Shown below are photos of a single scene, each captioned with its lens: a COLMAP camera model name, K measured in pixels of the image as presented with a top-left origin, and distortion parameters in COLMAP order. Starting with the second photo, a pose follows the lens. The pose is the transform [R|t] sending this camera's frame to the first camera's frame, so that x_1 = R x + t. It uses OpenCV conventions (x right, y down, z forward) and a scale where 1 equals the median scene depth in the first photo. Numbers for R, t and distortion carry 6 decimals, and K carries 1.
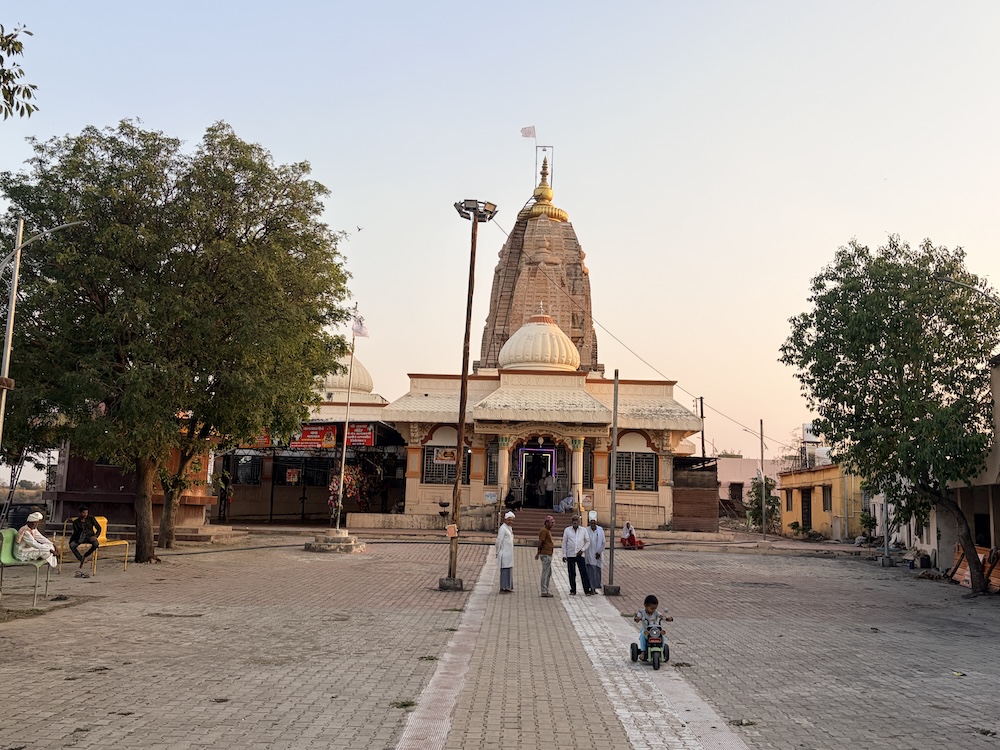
lens RADIAL K [[983.8, 0, 496.5], [0, 983.8, 374.1], [0, 0, 1]] dist [0.017969, 0.000000]
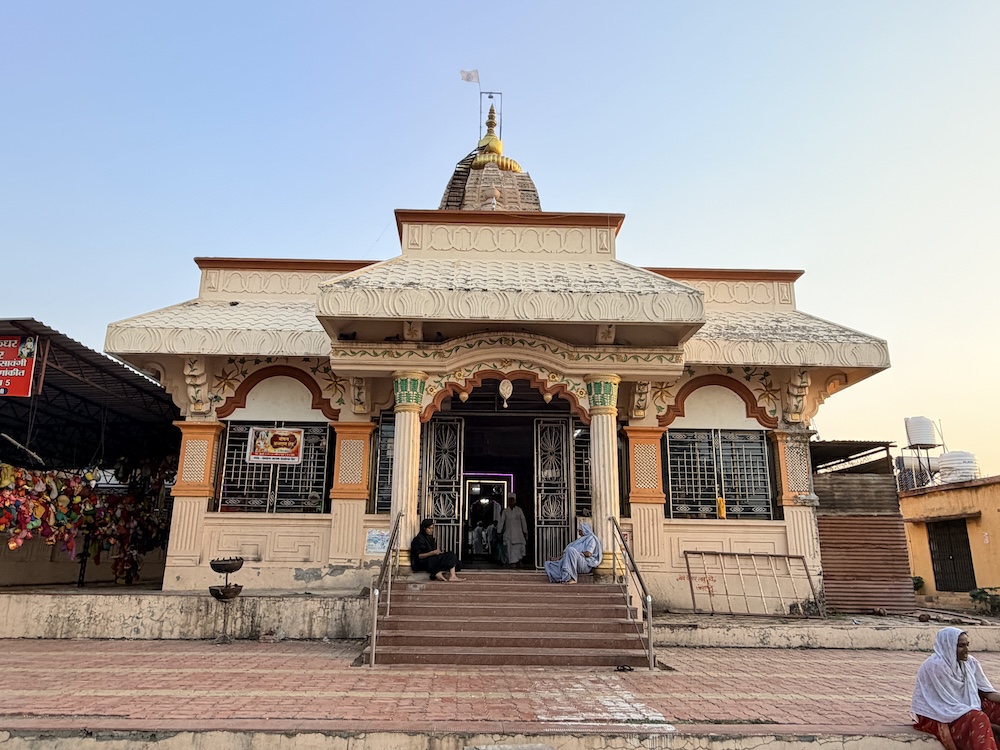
lens RADIAL K [[726.7, 0, 500.8], [0, 726.7, 371.8], [0, 0, 1]] dist [-0.017675, 0.004373]
pose [[0.997448, -0.004135, 0.071280, 0.022021], [0.012707, 0.992664, -0.120234, 0.091305], [-0.070260, 0.120833, 0.990183, 0.689522]]
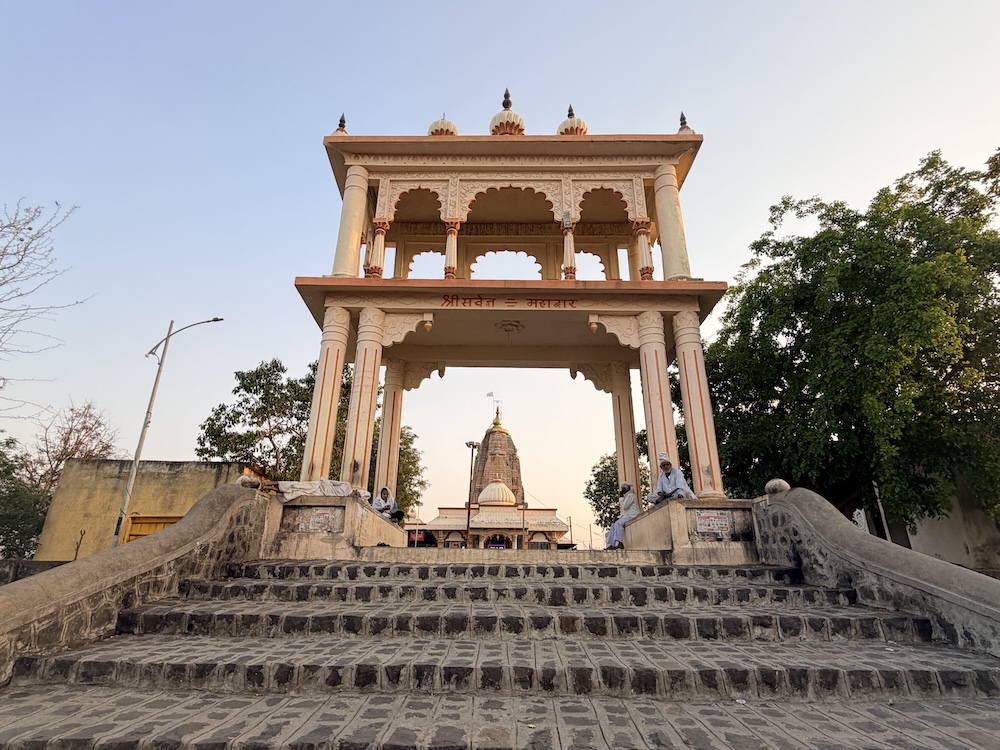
lens RADIAL K [[536.9, 0, 493.1], [0, 536.9, 367.7], [0, 0, 1]] dist [-0.000241, 0.002965]
pose [[0.999230, -0.007450, 0.038530, -0.009860], [0.017132, 0.966125, -0.257506, 0.008950], [-0.035306, 0.257967, 0.965508, -0.268294]]
